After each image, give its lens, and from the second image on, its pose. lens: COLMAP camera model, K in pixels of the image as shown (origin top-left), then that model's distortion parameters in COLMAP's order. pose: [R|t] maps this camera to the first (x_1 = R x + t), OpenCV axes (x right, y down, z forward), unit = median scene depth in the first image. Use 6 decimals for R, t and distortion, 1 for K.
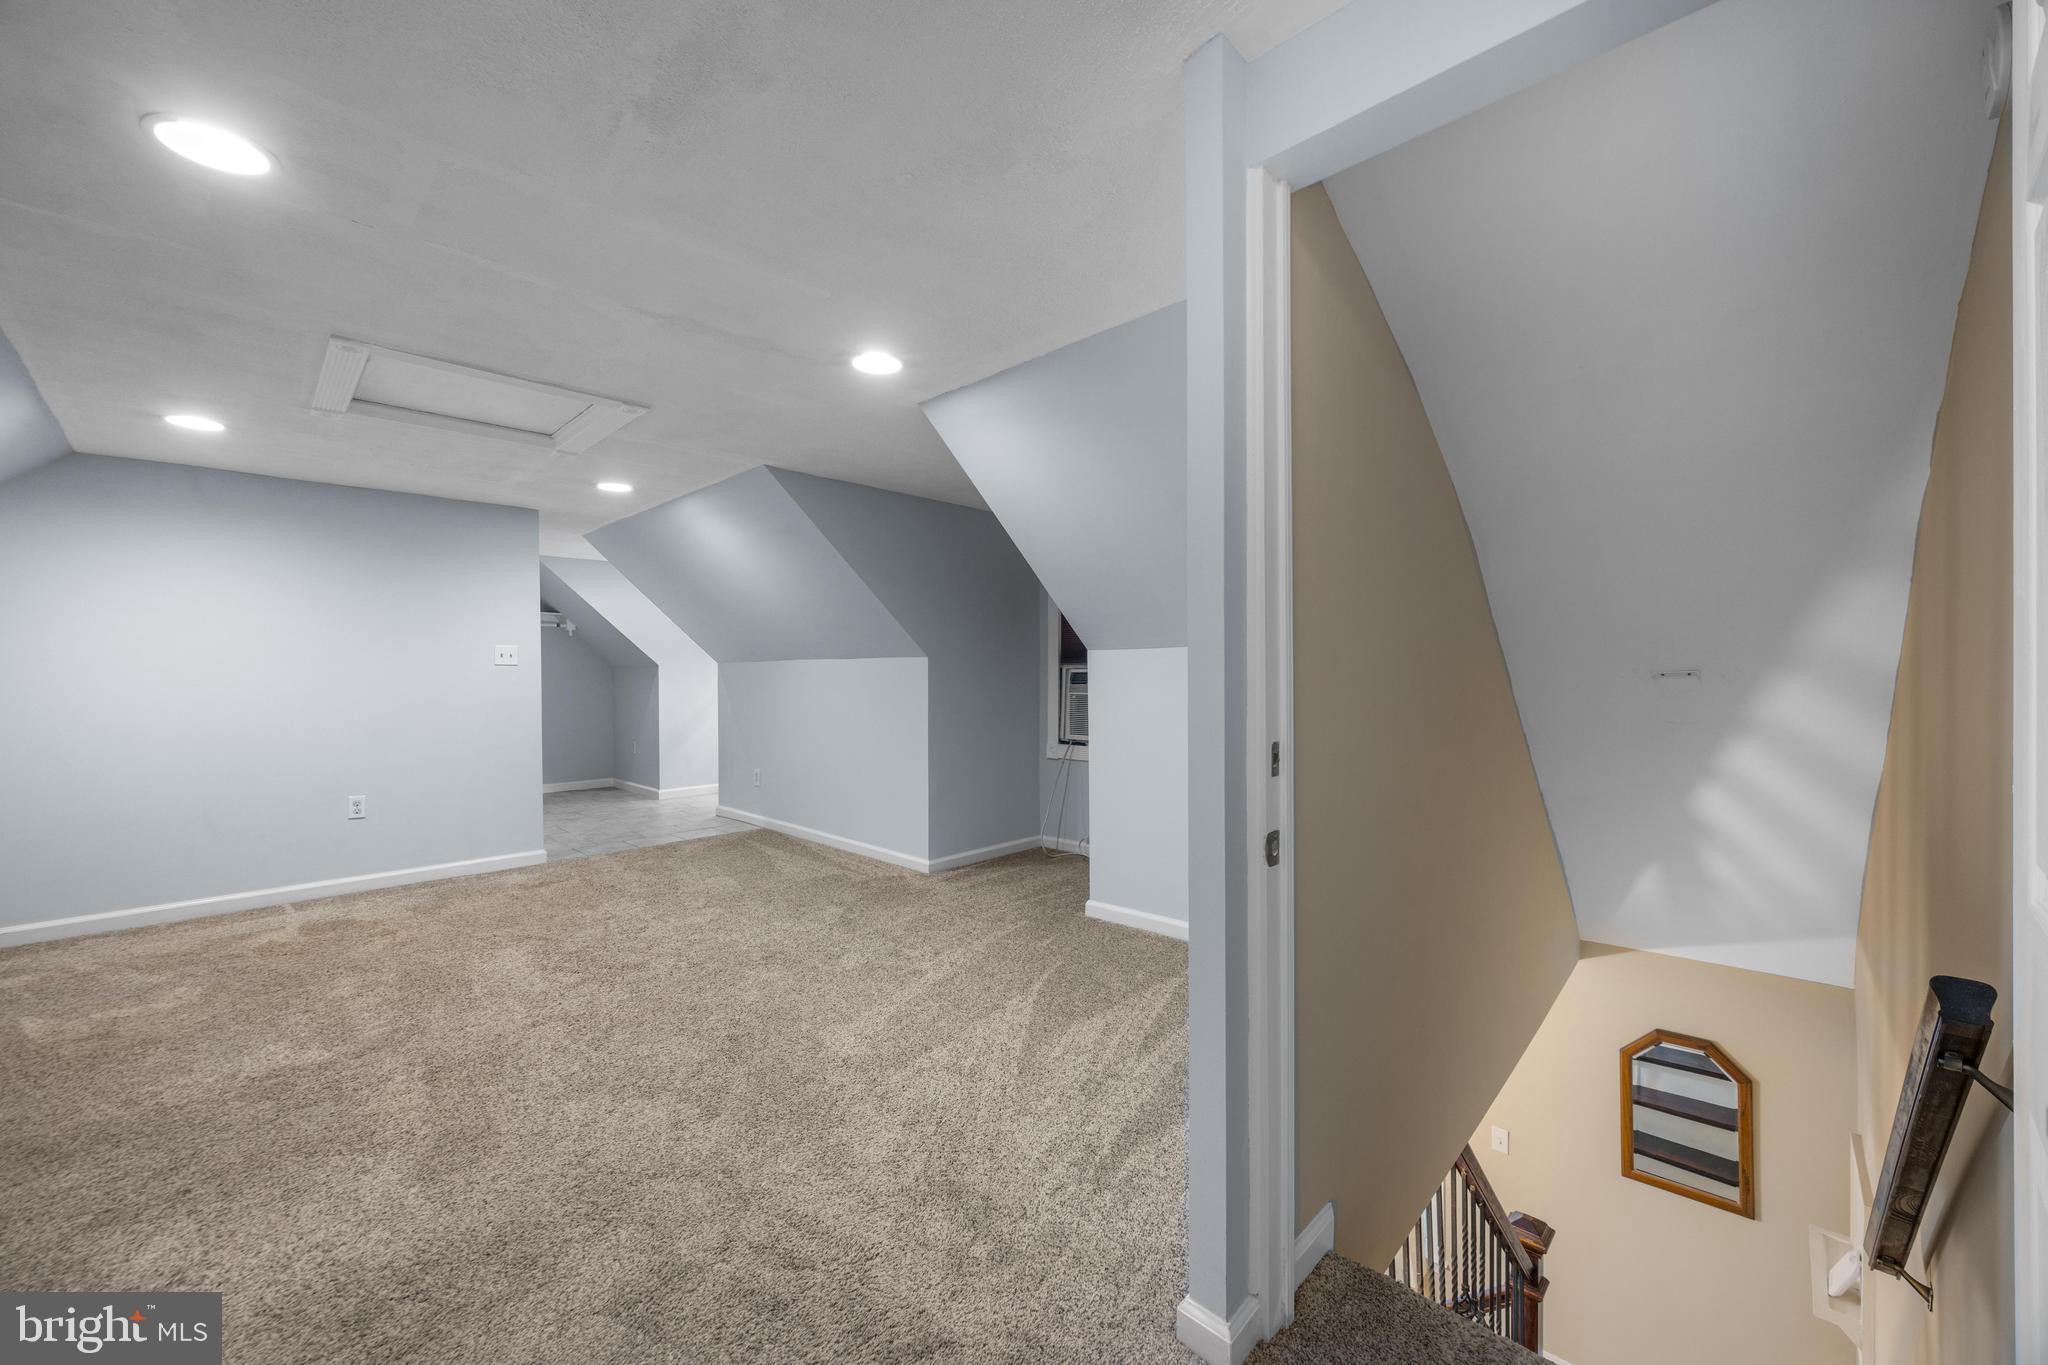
lens RADIAL K [[783.9, 0, 1024.5], [0, 783.9, 679.9], [0, 0, 1]] dist [-0.002958, 0.000808]
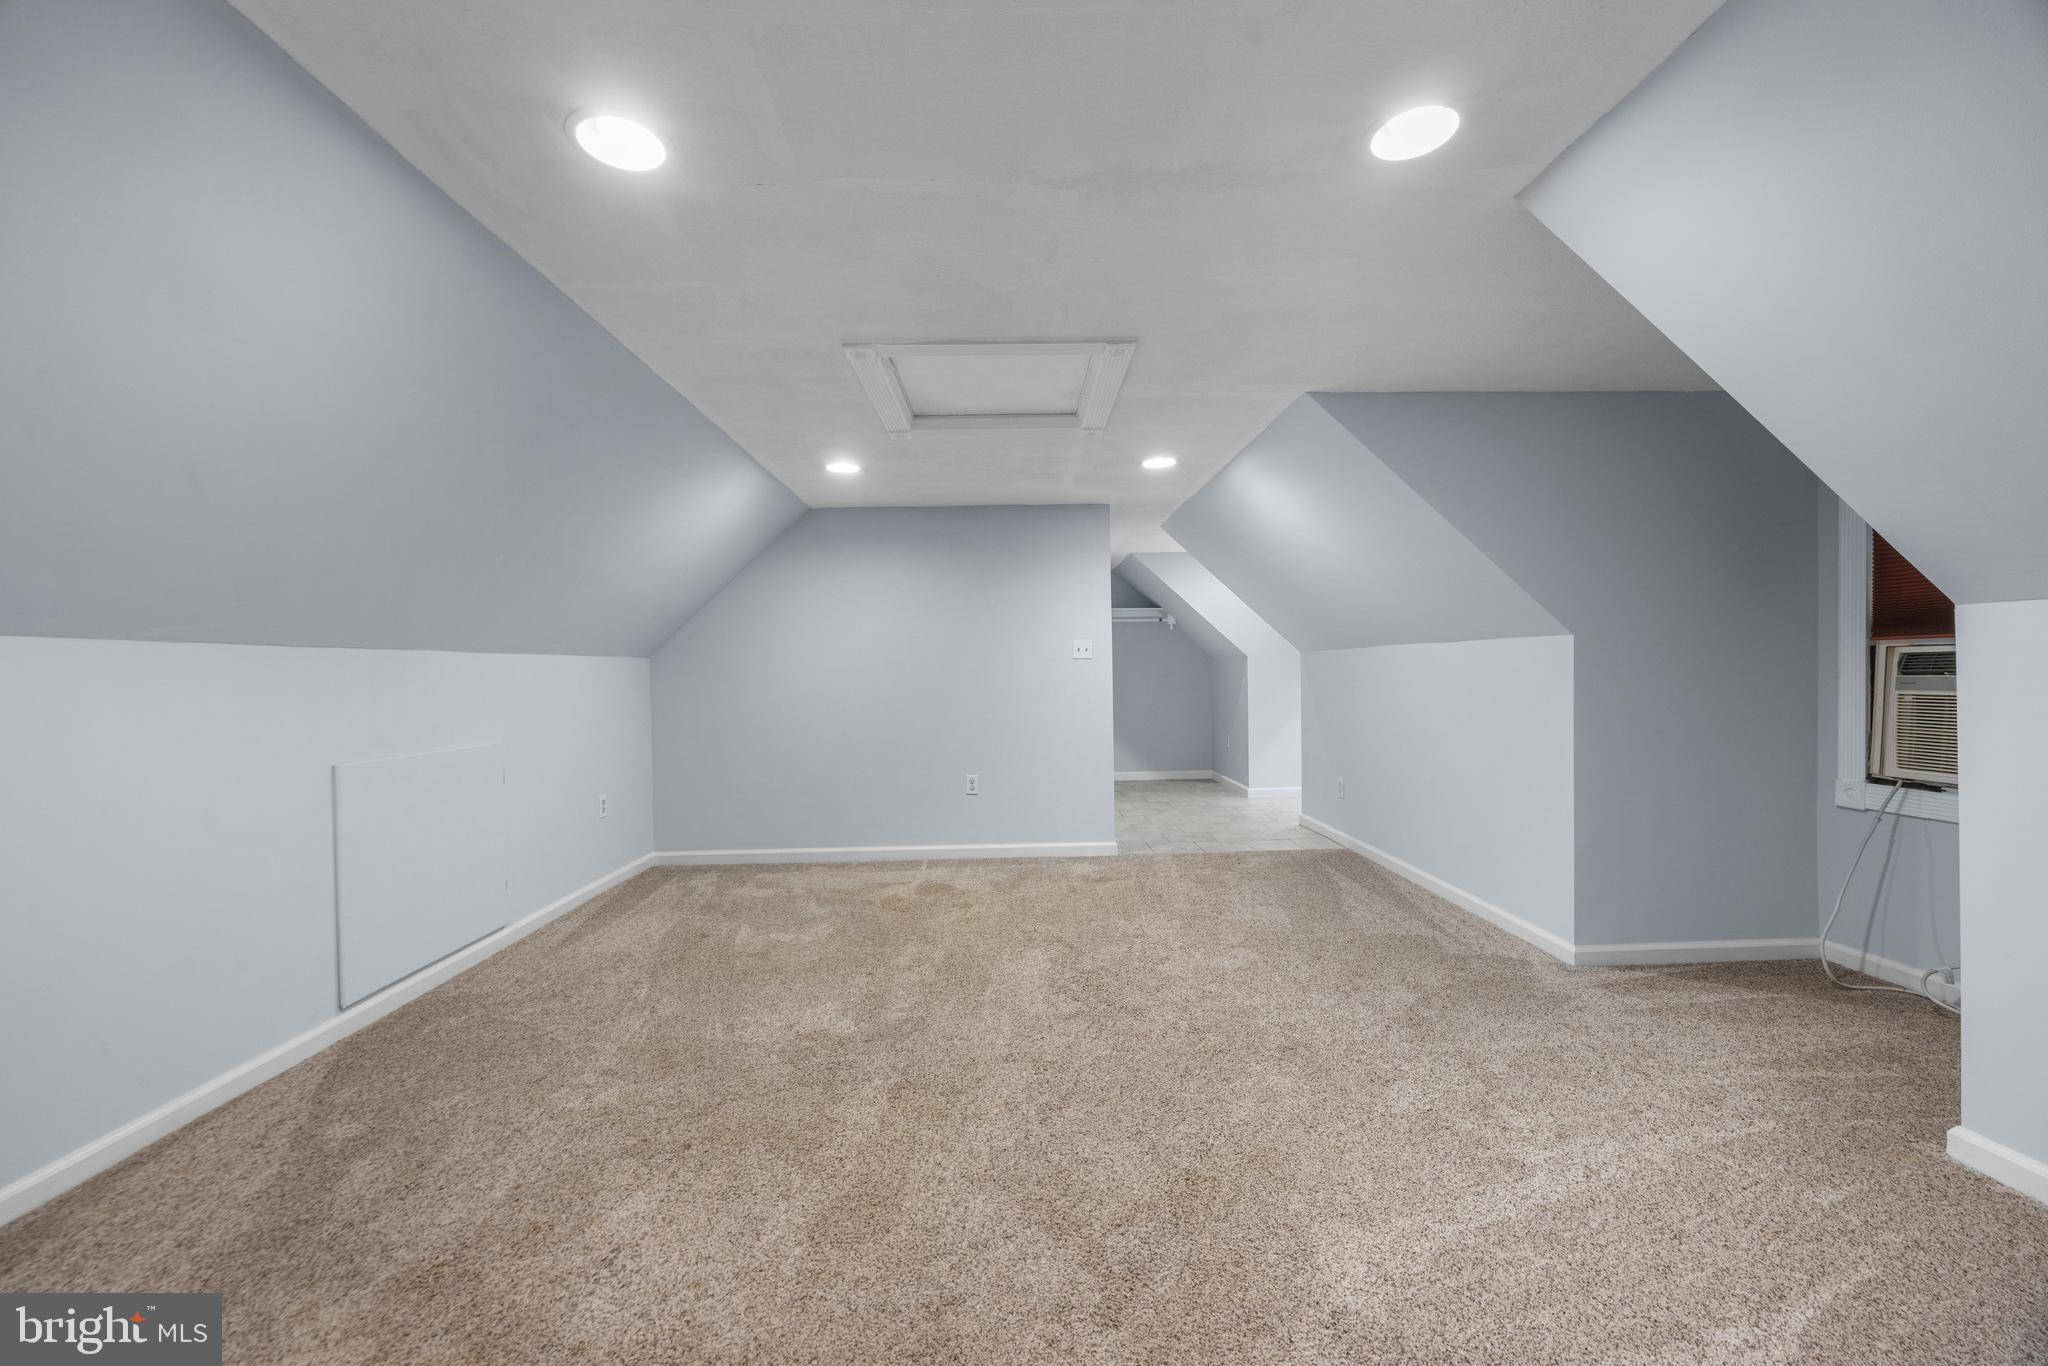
lens RADIAL K [[783.9, 0, 1021.9], [0, 783.9, 680.4], [0, 0, 1]] dist [-0.002958, 0.000808]
pose [[0.711091, 0.000787, -0.703099, 0.010573], [0.007494, 0.999934, 0.008699, 0.000134], [0.703060, -0.011455, 0.711039, 0.261348]]
